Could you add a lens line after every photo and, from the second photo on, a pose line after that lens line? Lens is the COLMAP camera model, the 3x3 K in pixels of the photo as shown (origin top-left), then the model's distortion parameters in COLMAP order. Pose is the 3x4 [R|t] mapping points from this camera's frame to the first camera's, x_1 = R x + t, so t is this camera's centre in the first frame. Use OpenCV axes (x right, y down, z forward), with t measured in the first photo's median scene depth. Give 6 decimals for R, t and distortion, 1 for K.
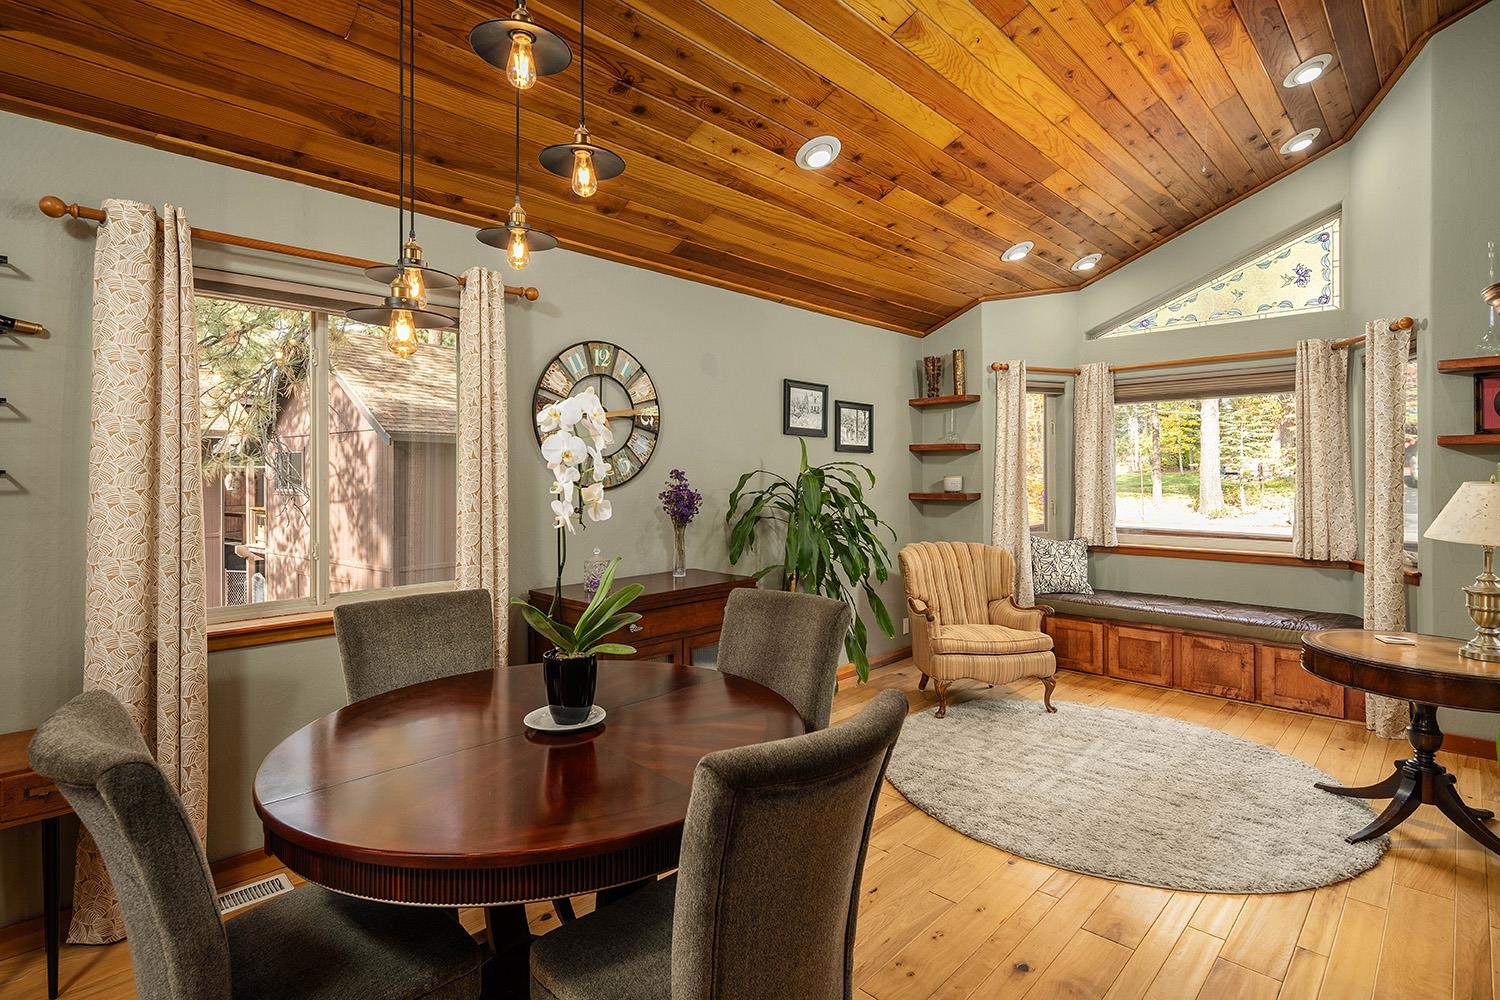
lens RADIAL K [[726.4, 0, 751.3], [0, 726.4, 491.6], [0, 0, 1]] dist [0.002161, -0.003232]
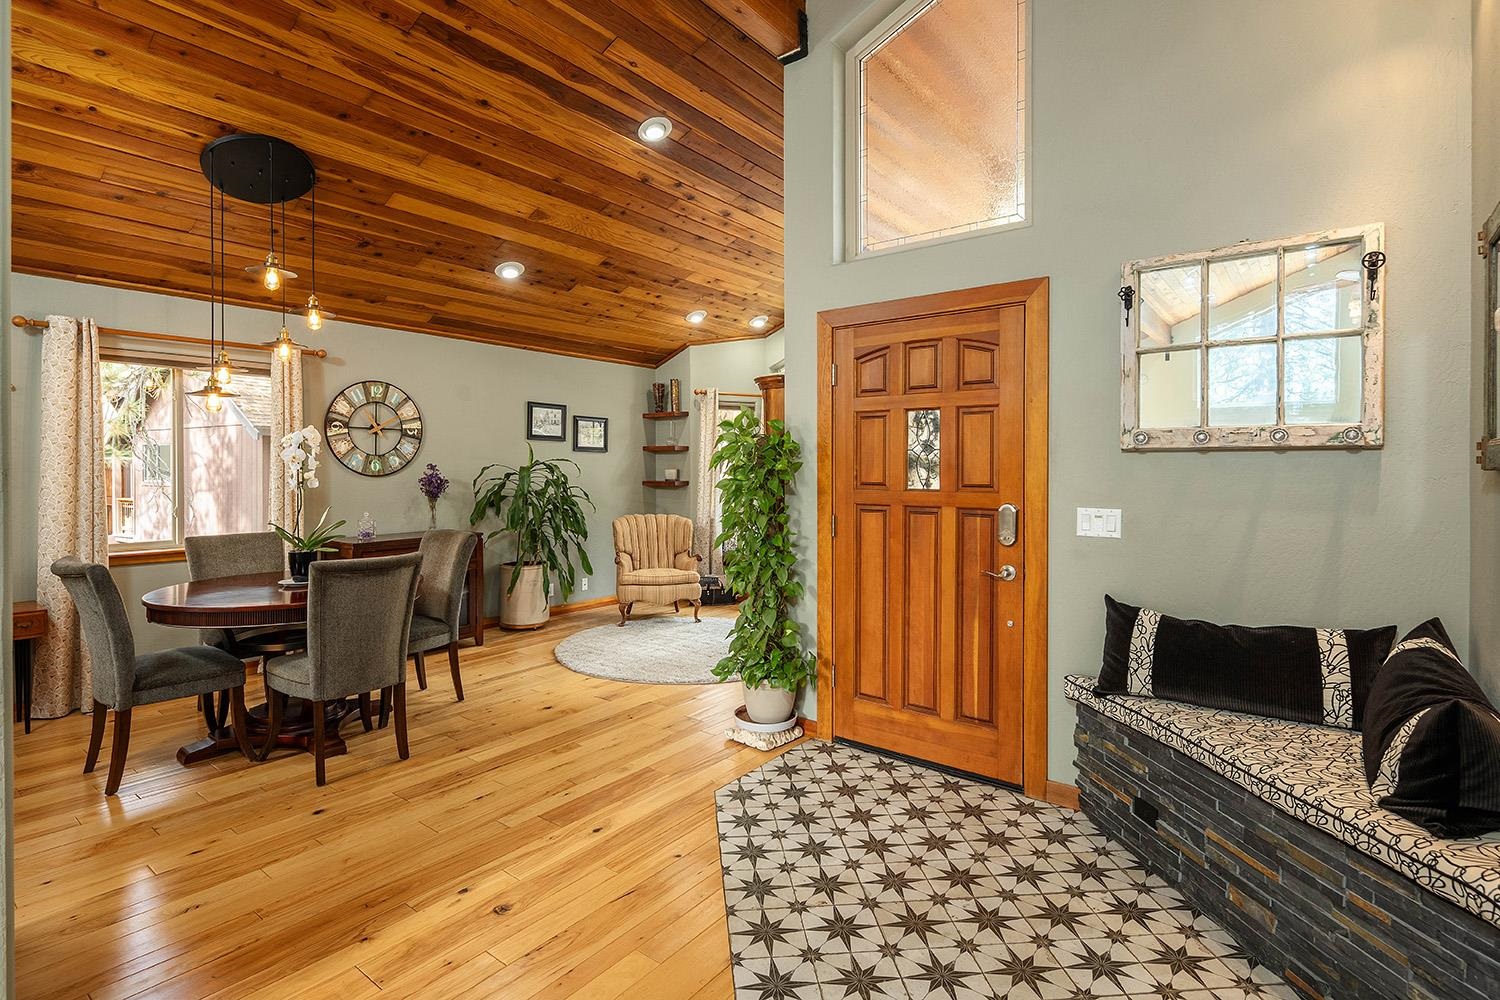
lens RADIAL K [[726.4, 0, 749.8], [0, 726.4, 491.4], [0, 0, 1]] dist [0.002161, -0.003232]
pose [[0.992886, 0.001120, 0.119066, 0.377820], [-0.002295, 0.999950, 0.009733, 0.011850], [-0.119049, -0.009937, 0.992839, -0.600115]]
